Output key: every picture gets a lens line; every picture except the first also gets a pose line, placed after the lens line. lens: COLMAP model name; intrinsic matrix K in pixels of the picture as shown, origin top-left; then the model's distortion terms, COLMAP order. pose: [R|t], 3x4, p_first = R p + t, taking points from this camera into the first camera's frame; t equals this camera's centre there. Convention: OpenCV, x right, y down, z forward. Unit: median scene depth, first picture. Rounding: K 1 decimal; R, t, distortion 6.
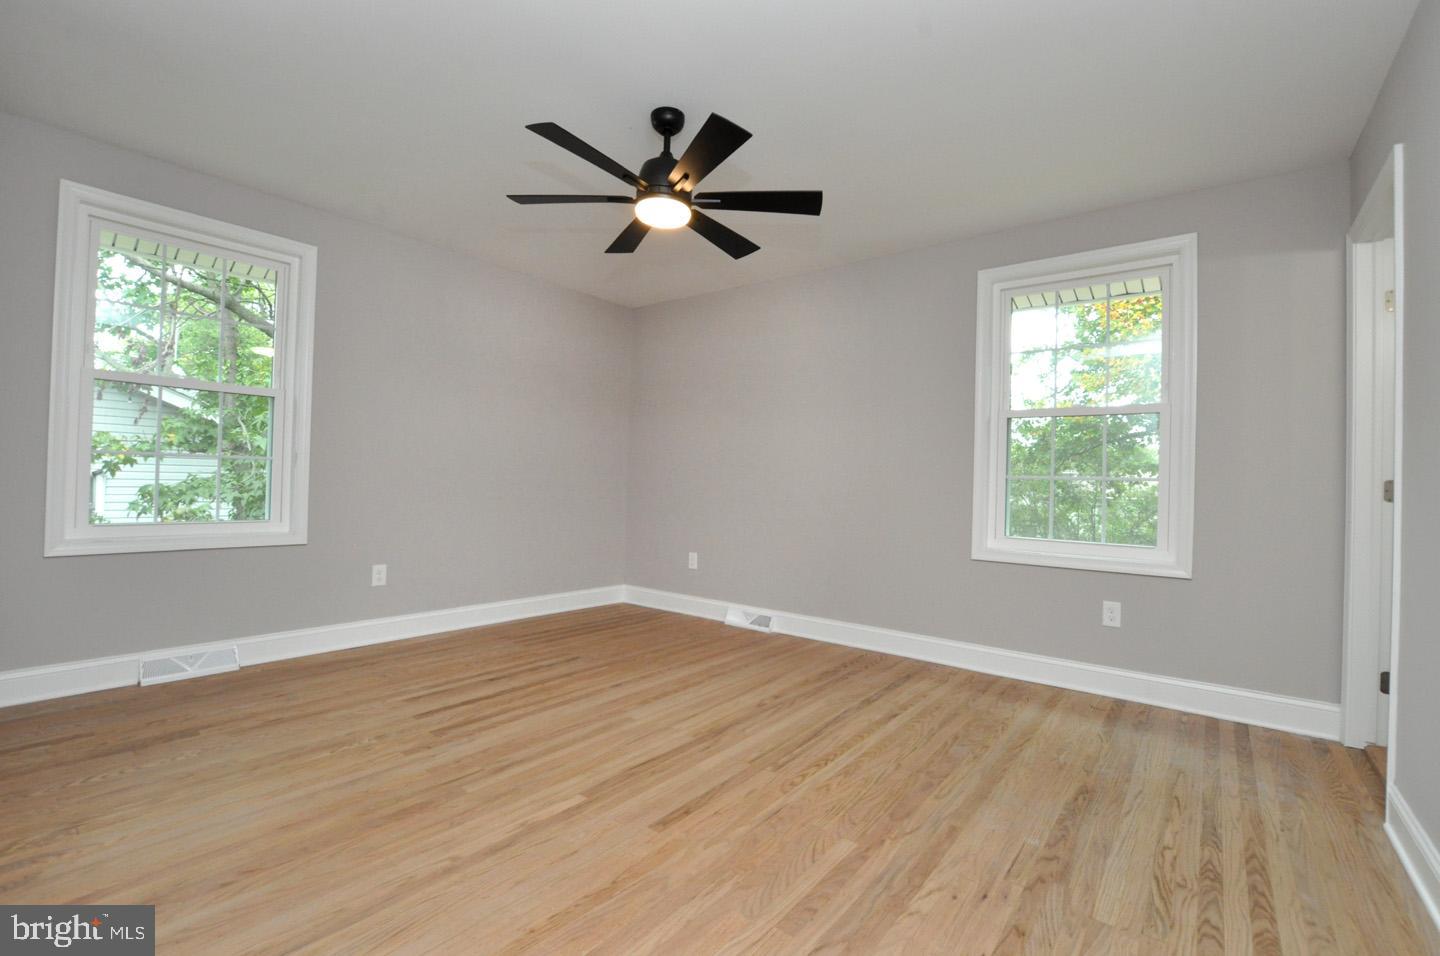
lens RADIAL K [[632.3, 0, 722.7], [0, 632.3, 478.4], [0, 0, 1]] dist [-0.036605, 0.005532]
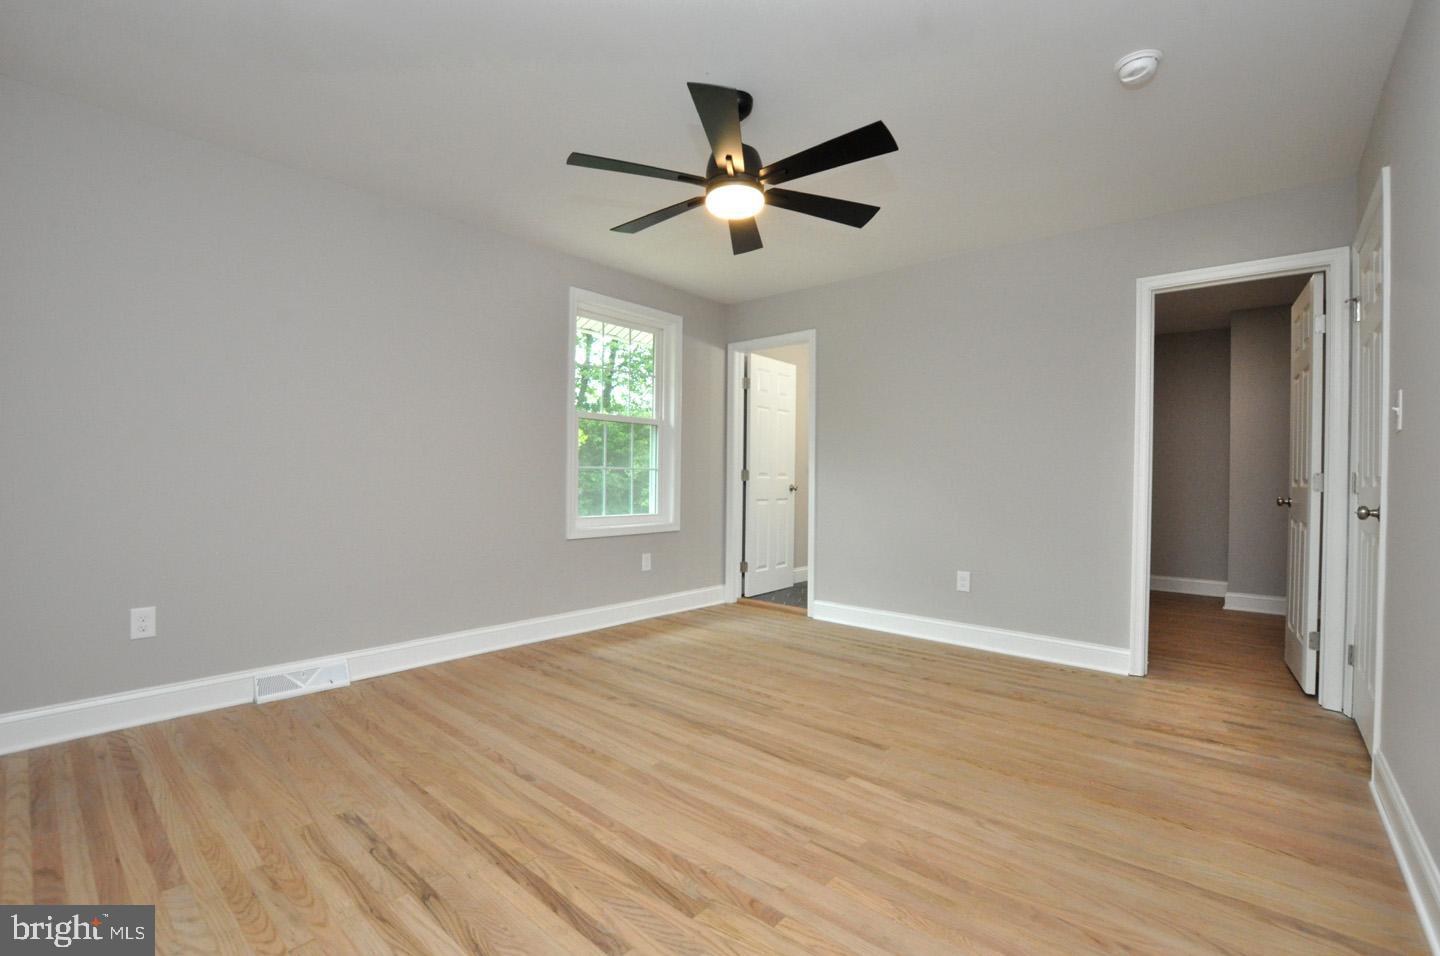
lens RADIAL K [[632.3, 0, 722.7], [0, 632.3, 478.4], [0, 0, 1]] dist [-0.036605, 0.005532]
pose [[0.047972, -0.028993, 0.998428, -0.992167], [-0.016766, 0.999414, 0.029828, -0.029081], [-0.998708, -0.018170, 0.047458, 0.898620]]
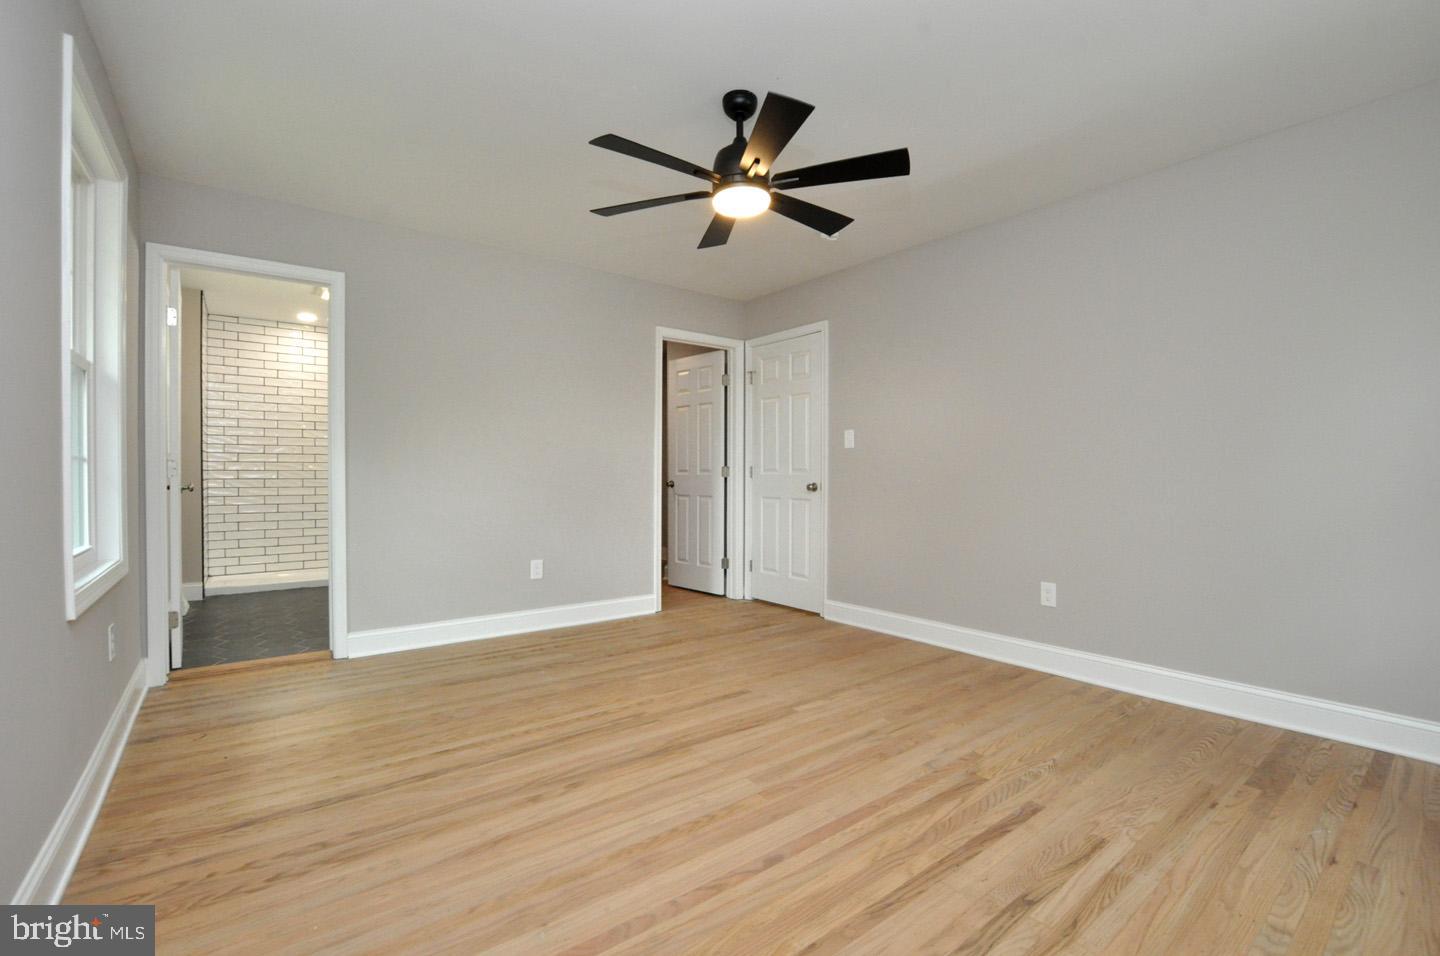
lens RADIAL K [[632.3, 0, 722.7], [0, 632.3, 478.4], [0, 0, 1]] dist [-0.036605, 0.005532]
pose [[-0.970341, -0.032027, 0.239610, -0.291024], [-0.030612, 0.999485, 0.009628, -0.005303], [-0.239794, 0.002007, -0.970822, 1.816547]]
